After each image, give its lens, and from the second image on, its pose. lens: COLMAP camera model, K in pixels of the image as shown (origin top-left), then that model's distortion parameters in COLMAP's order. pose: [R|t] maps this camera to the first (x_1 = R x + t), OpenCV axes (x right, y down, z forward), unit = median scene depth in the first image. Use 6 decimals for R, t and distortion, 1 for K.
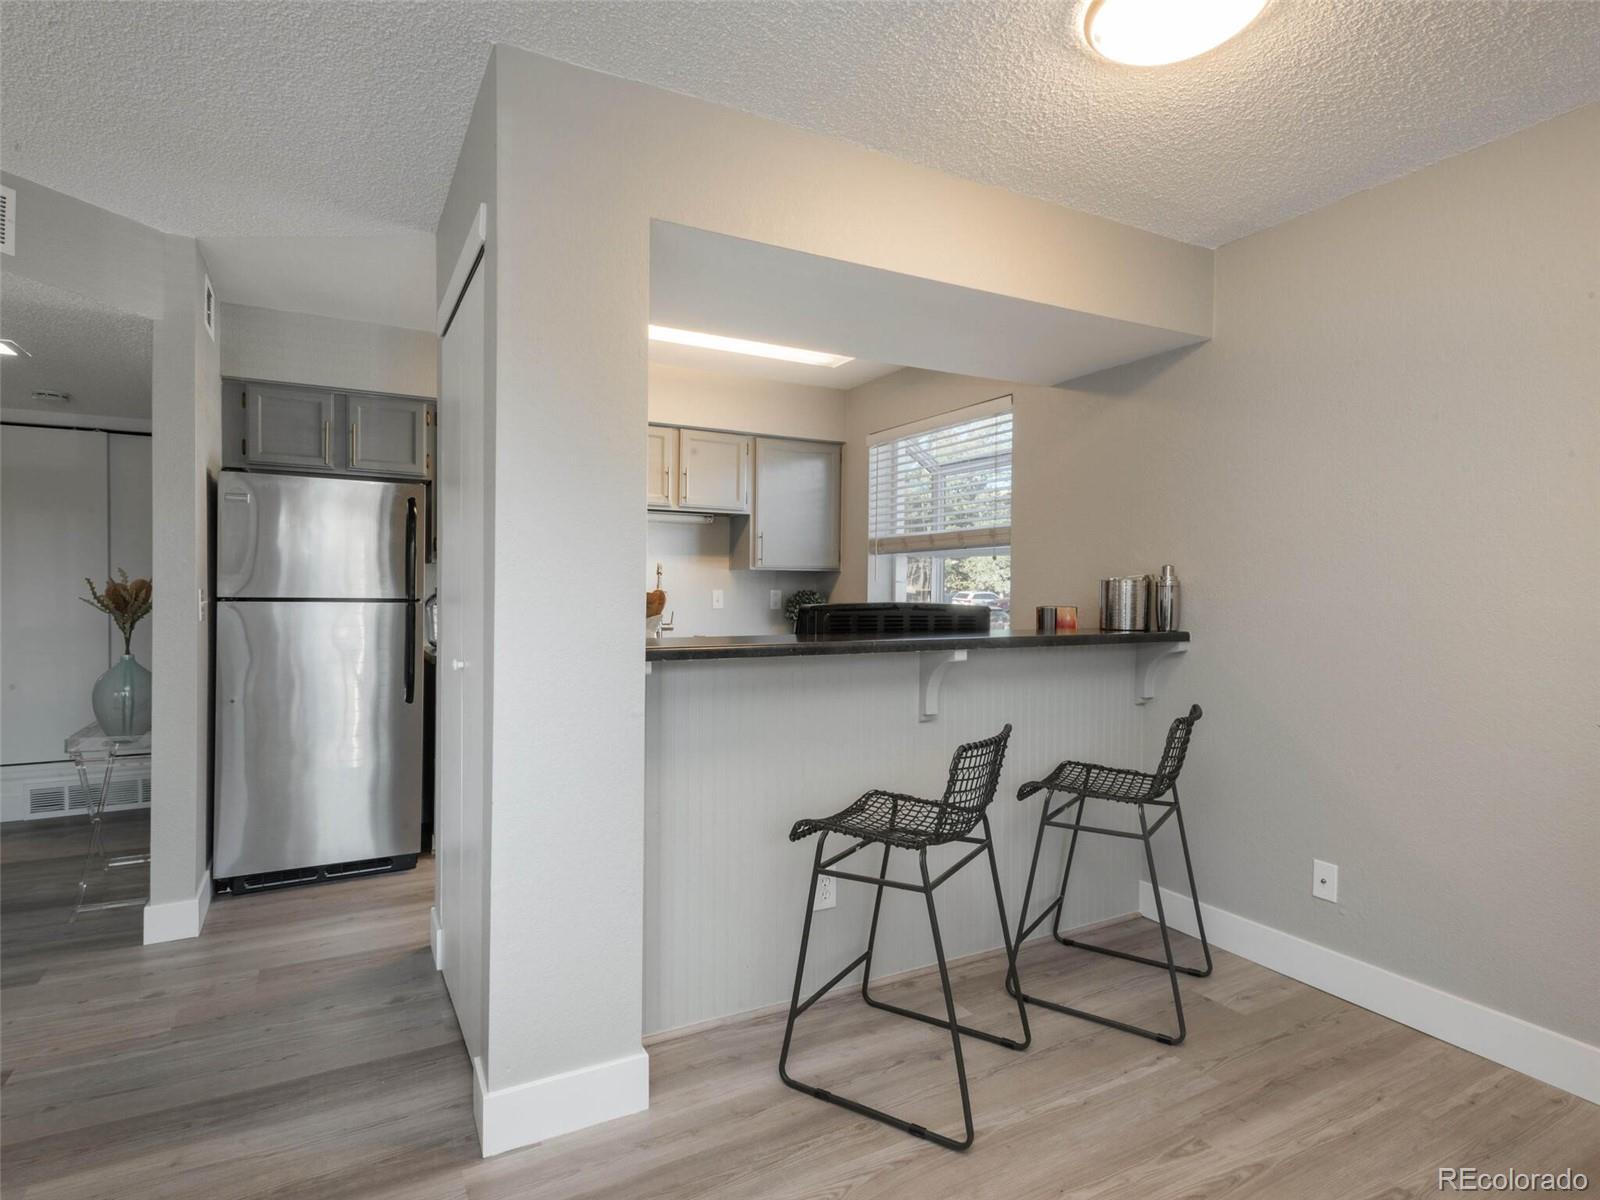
lens RADIAL K [[842.3, 0, 786.2], [0, 842.3, 597.2], [0, 0, 1]] dist [0.020985, -0.006722]
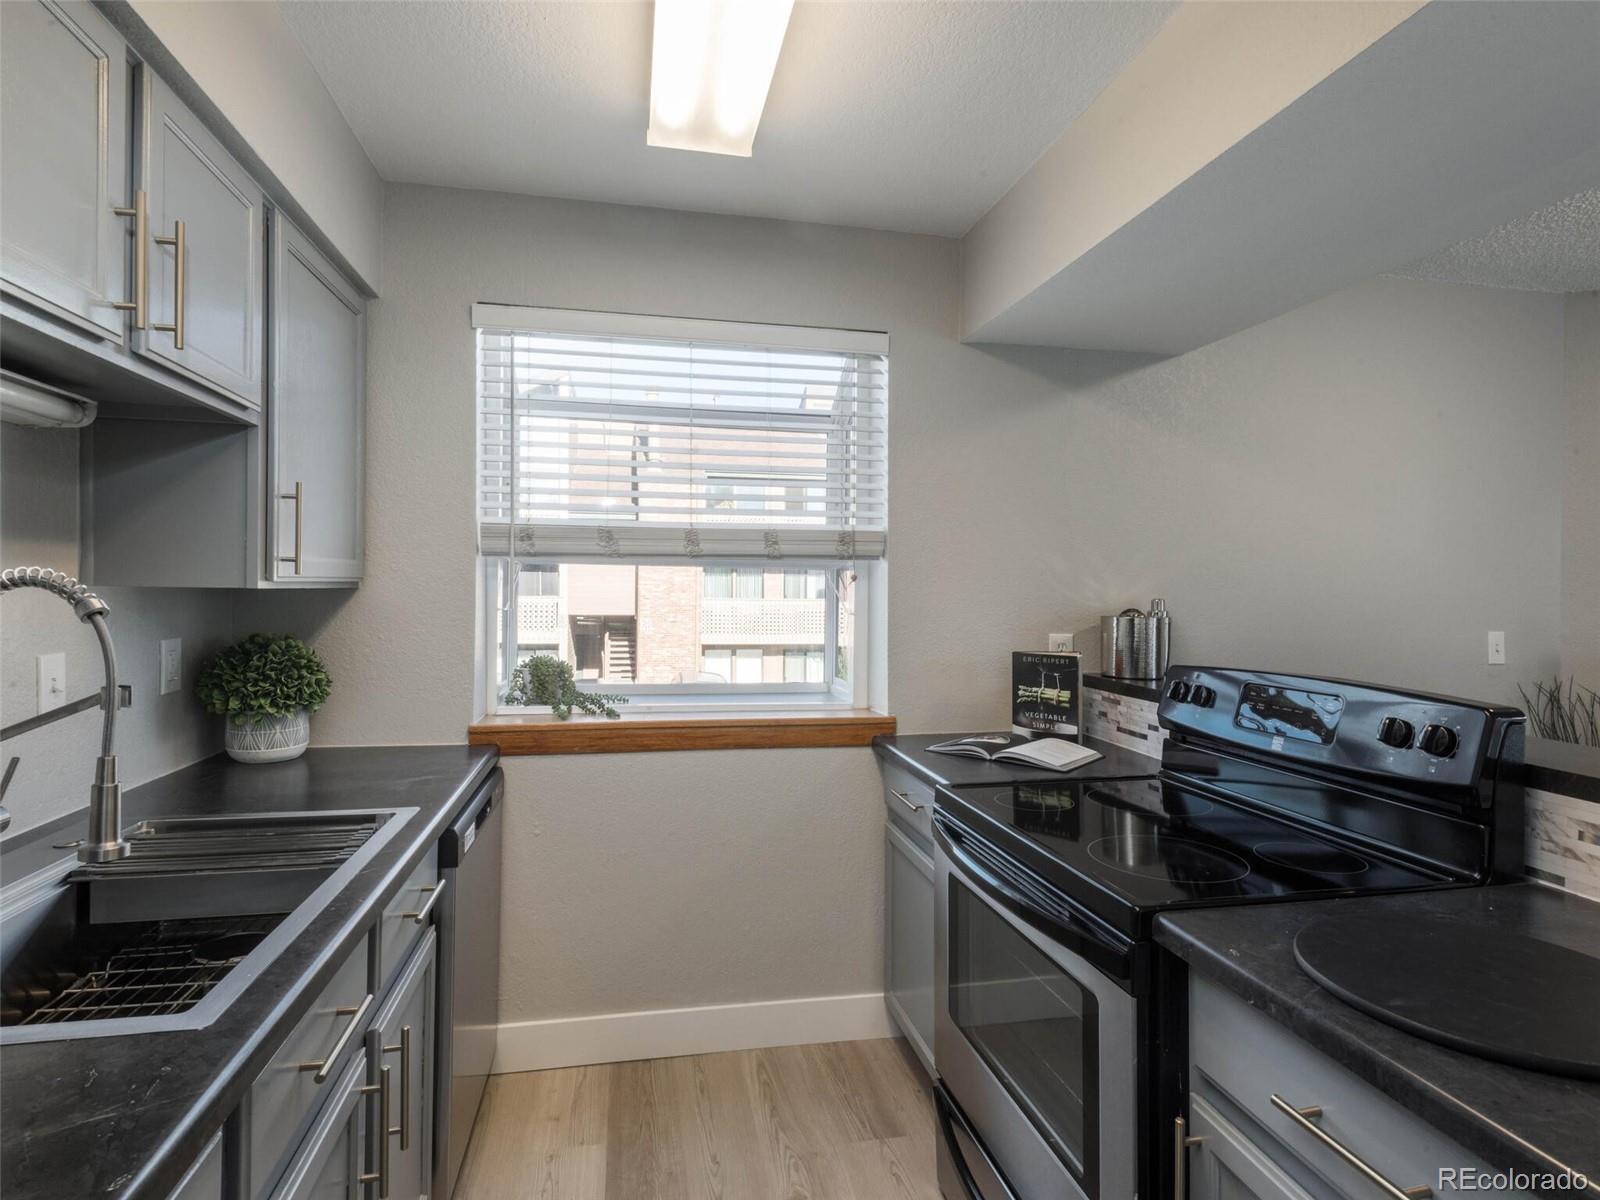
lens RADIAL K [[842.3, 0, 794.9], [0, 842.3, 588.8], [0, 0, 1]] dist [0.020985, -0.006722]
pose [[0.274974, -0.006608, 0.961429, -0.557880], [0.002486, 0.999978, 0.006162, -0.061636], [-0.961449, 0.000696, 0.274984, 1.256105]]
